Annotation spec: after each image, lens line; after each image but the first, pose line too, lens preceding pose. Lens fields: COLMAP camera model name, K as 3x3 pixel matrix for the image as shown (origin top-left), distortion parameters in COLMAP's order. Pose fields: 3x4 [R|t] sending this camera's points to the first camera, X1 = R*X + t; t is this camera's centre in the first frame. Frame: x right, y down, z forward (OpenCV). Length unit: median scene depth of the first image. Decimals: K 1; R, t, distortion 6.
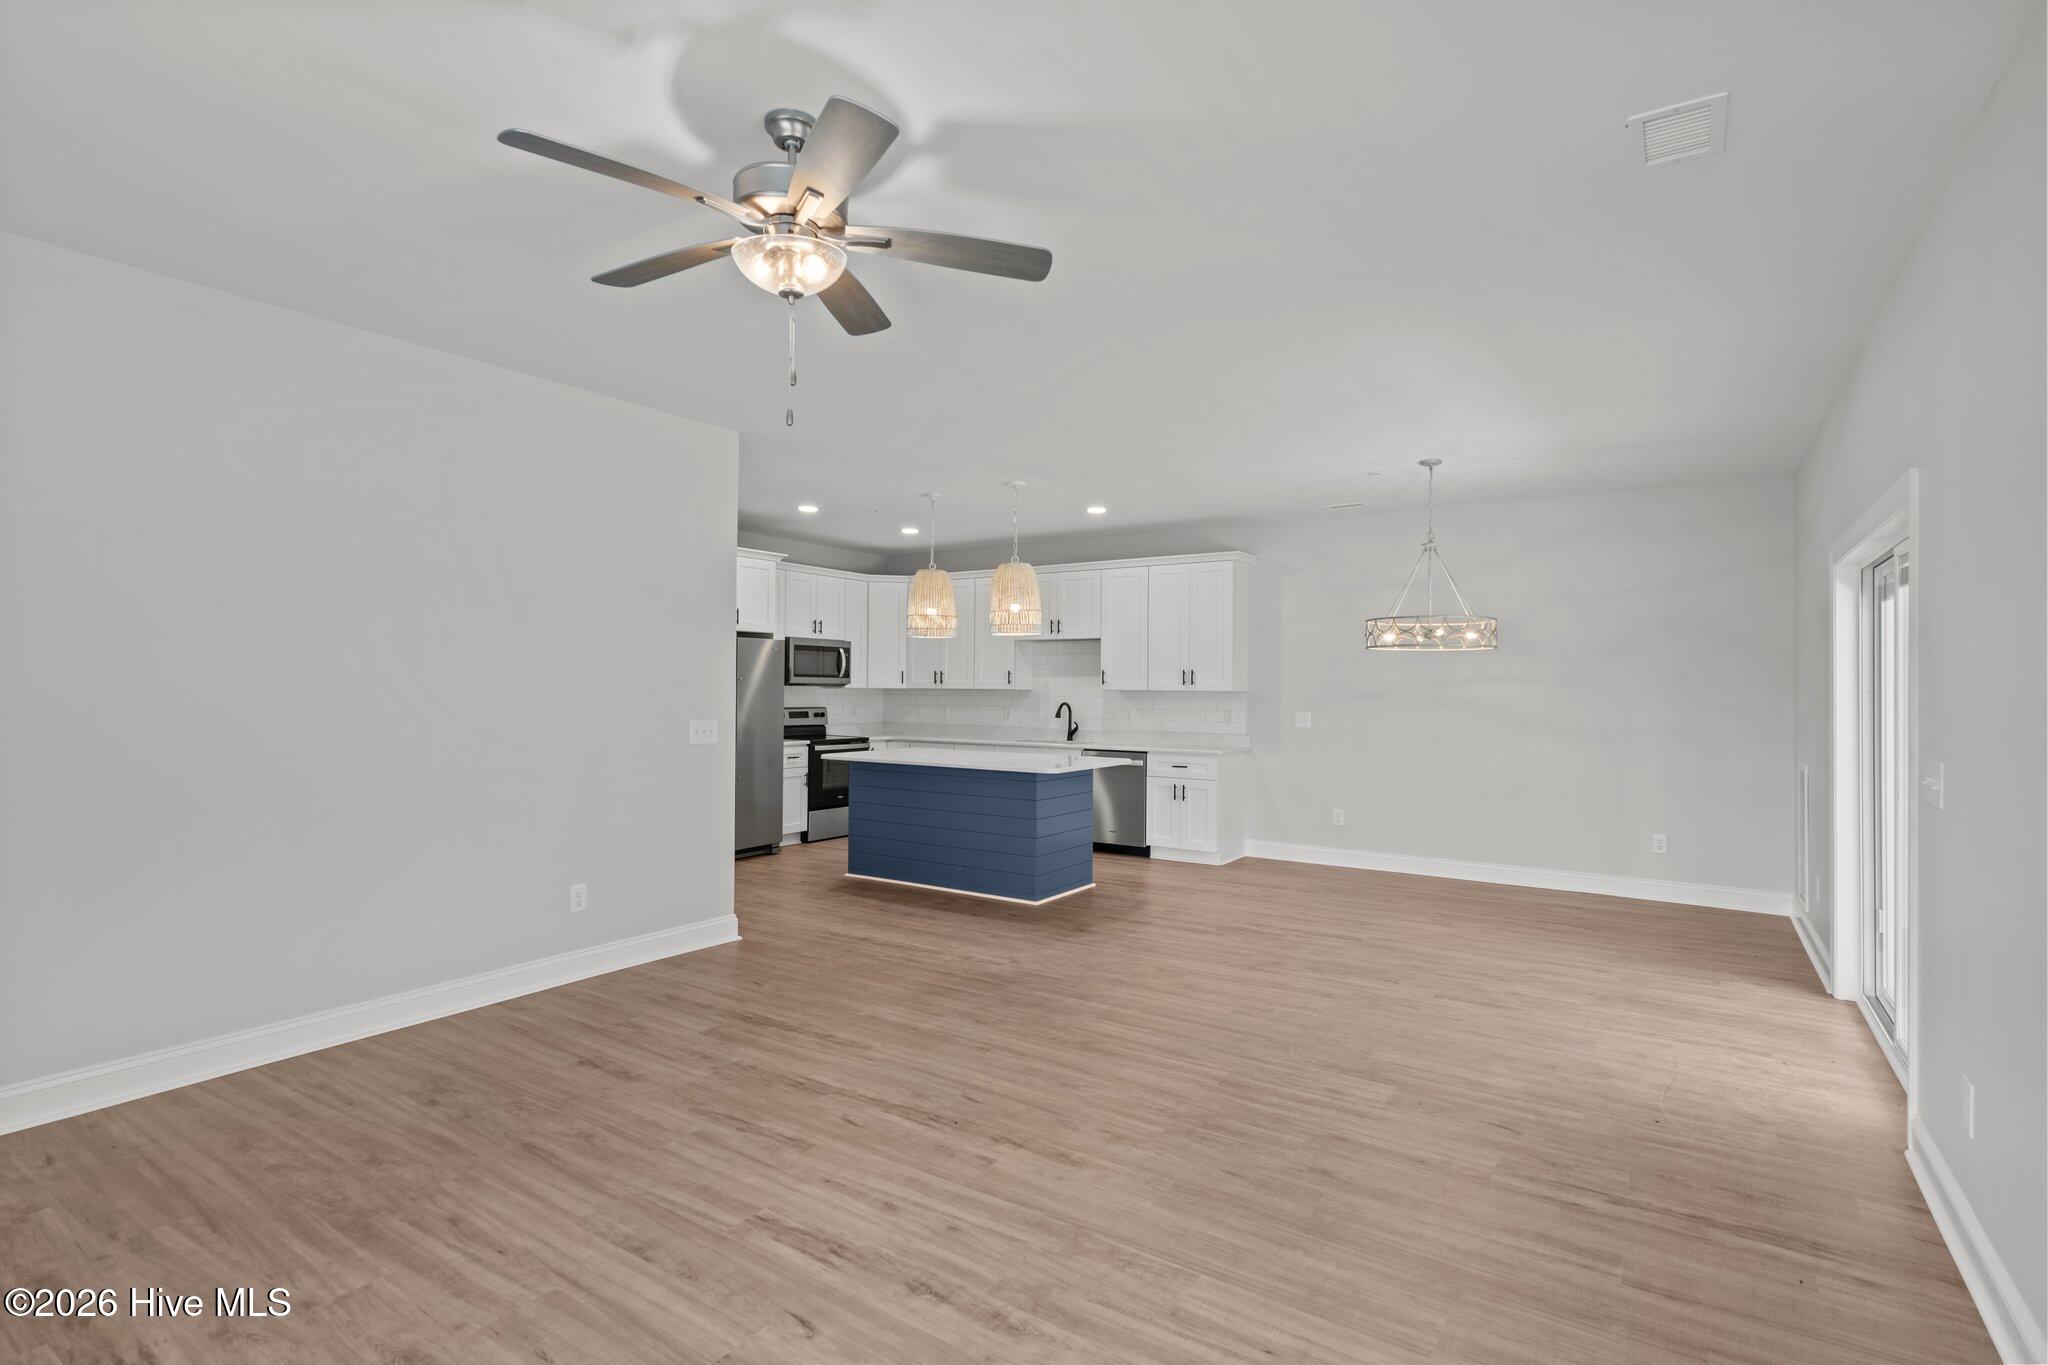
lens RADIAL K [[976.9, 0, 1056.4], [0, 976.9, 682.9], [0, 0, 1]] dist [0.008617, -0.000228]
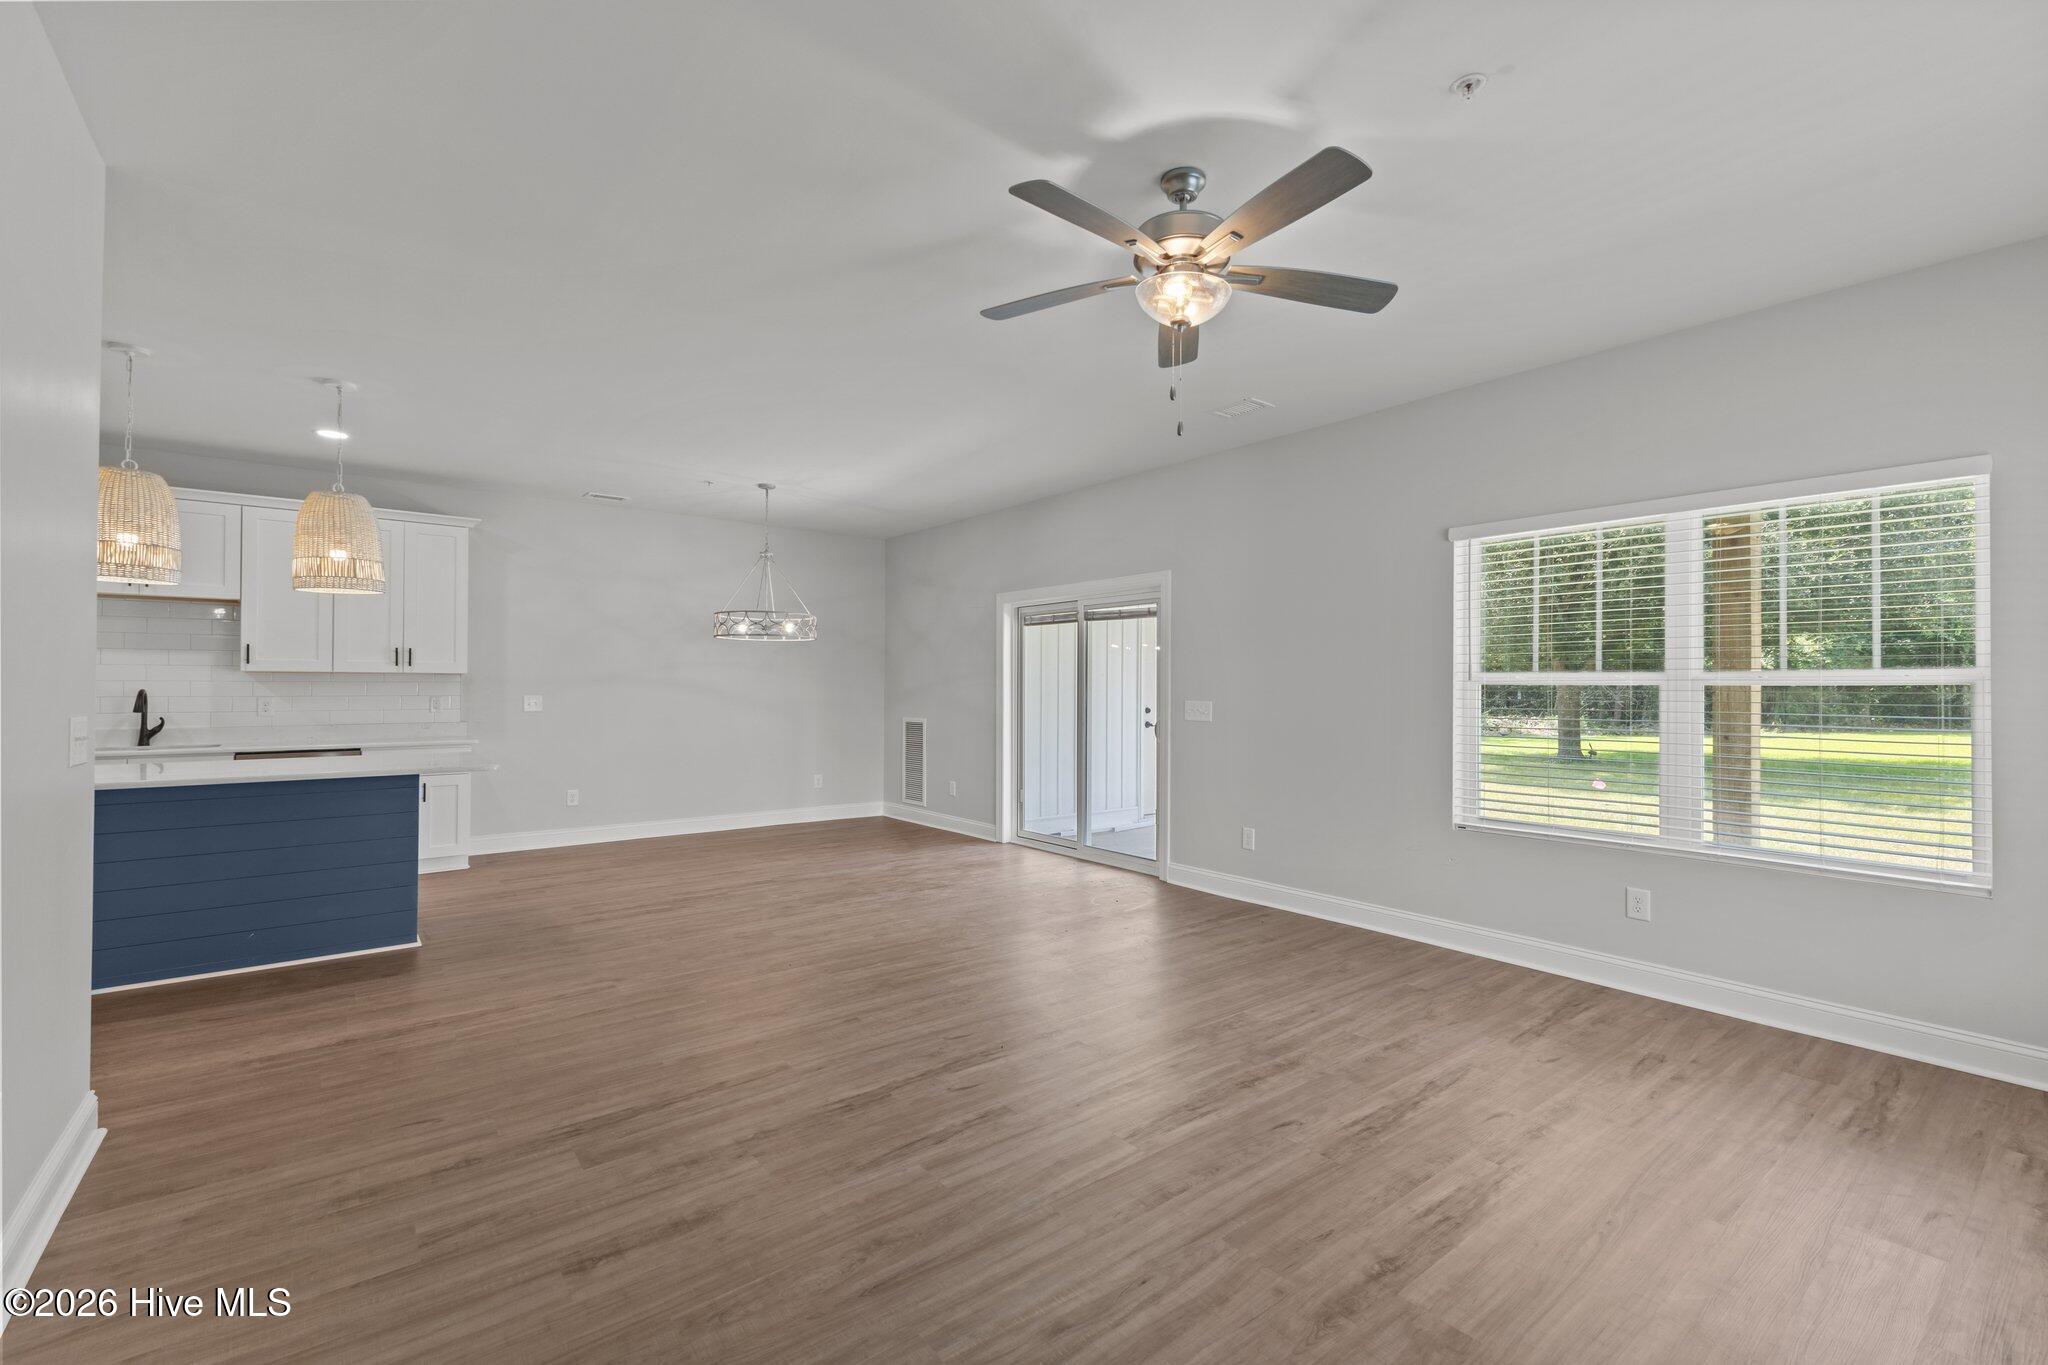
lens RADIAL K [[861.9, 0, 1024.0], [0, 861.9, 682.5], [0, 0, 1]] dist [0.011207, 0.000353]
pose [[0.327217, -0.000827, 0.944949, -0.853890], [-0.006748, 0.999972, 0.003212, 0.021921], [-0.944925, -0.007428, 0.327203, 0.540455]]
